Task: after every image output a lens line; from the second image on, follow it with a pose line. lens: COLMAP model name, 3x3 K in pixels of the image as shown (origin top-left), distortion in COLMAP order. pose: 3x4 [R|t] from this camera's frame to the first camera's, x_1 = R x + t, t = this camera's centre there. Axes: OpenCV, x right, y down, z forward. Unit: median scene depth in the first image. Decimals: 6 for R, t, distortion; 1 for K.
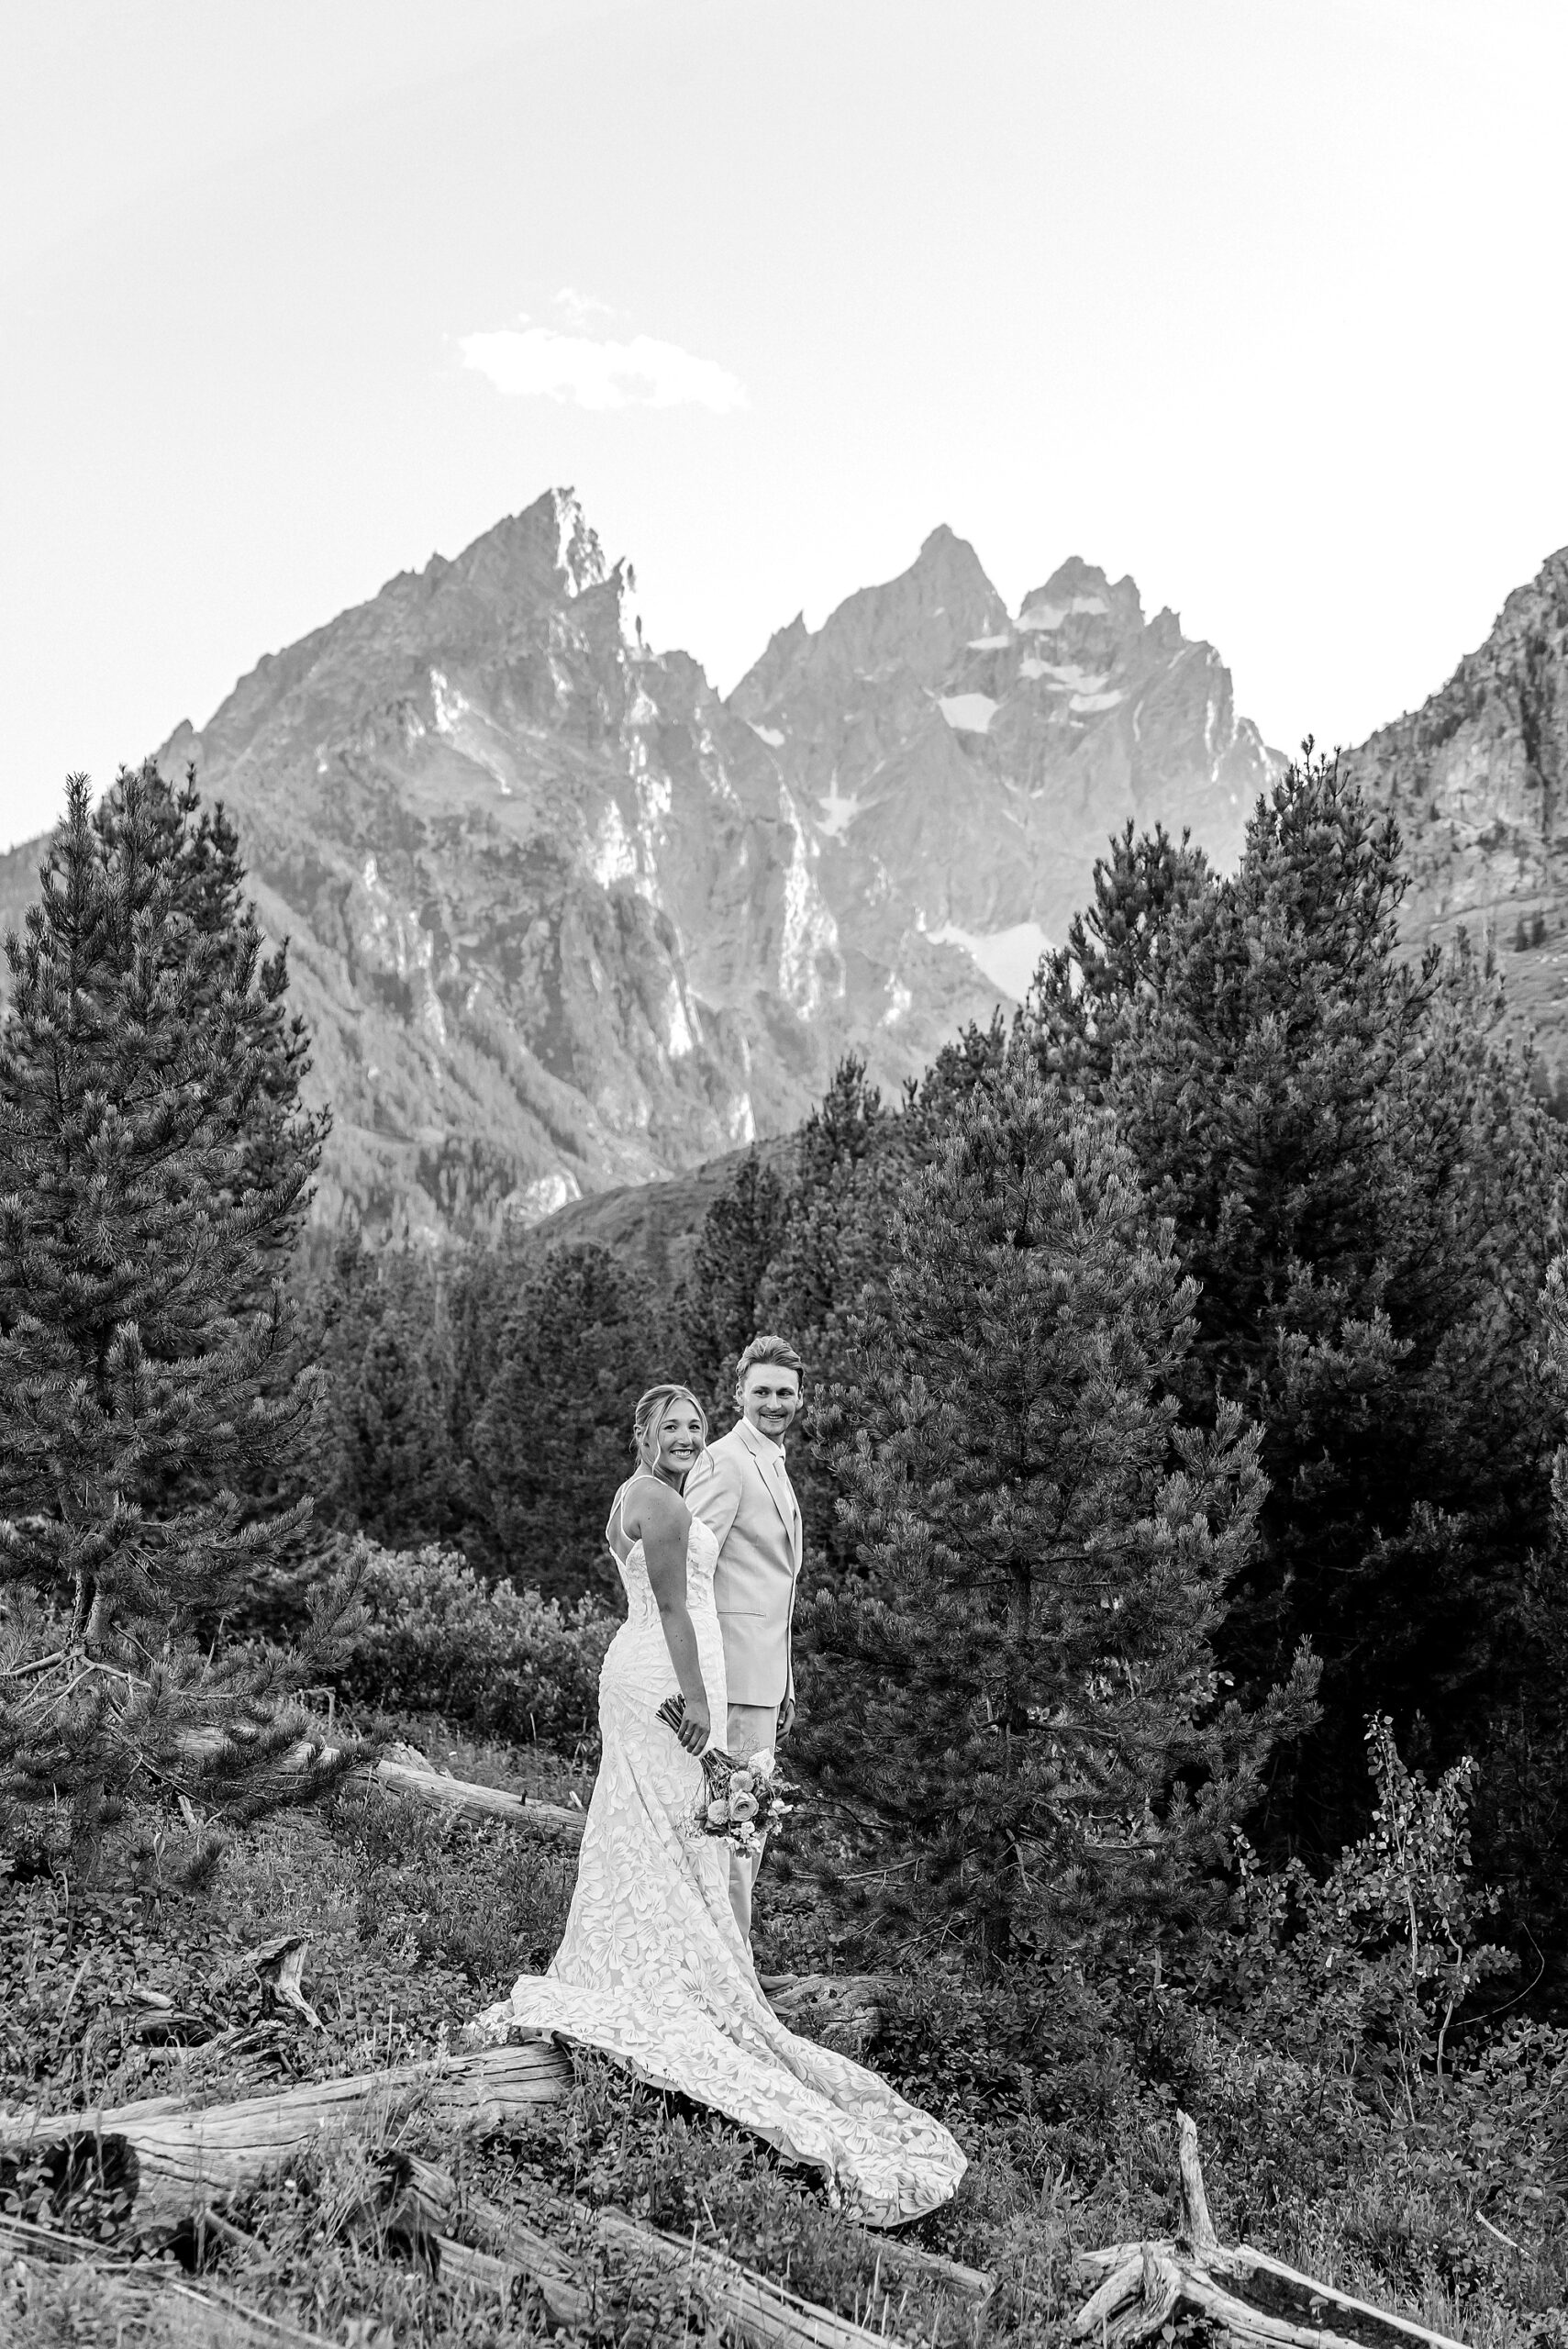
lens RADIAL K [[3677.4, 0, 769.3], [0, 3677.4, 1196.7], [0, 0, 1]] dist [-0.015158, 0.000000]
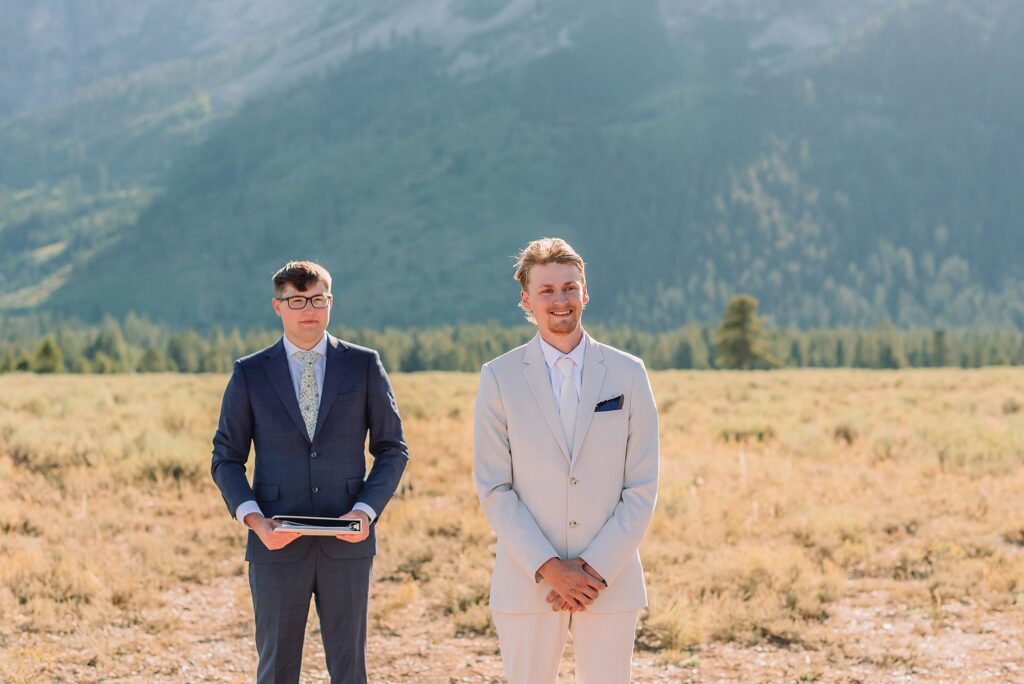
lens RADIAL K [[2453.4, 0, 507.4], [0, 2453.4, 339.6], [0, 0, 1]] dist [-0.133736, 0.000000]
pose [[0.934593, -0.015993, 0.355358, -0.034749], [-0.016027, 0.996081, 0.086981, -0.023789], [-0.355357, -0.086987, 0.930674, -0.227980]]
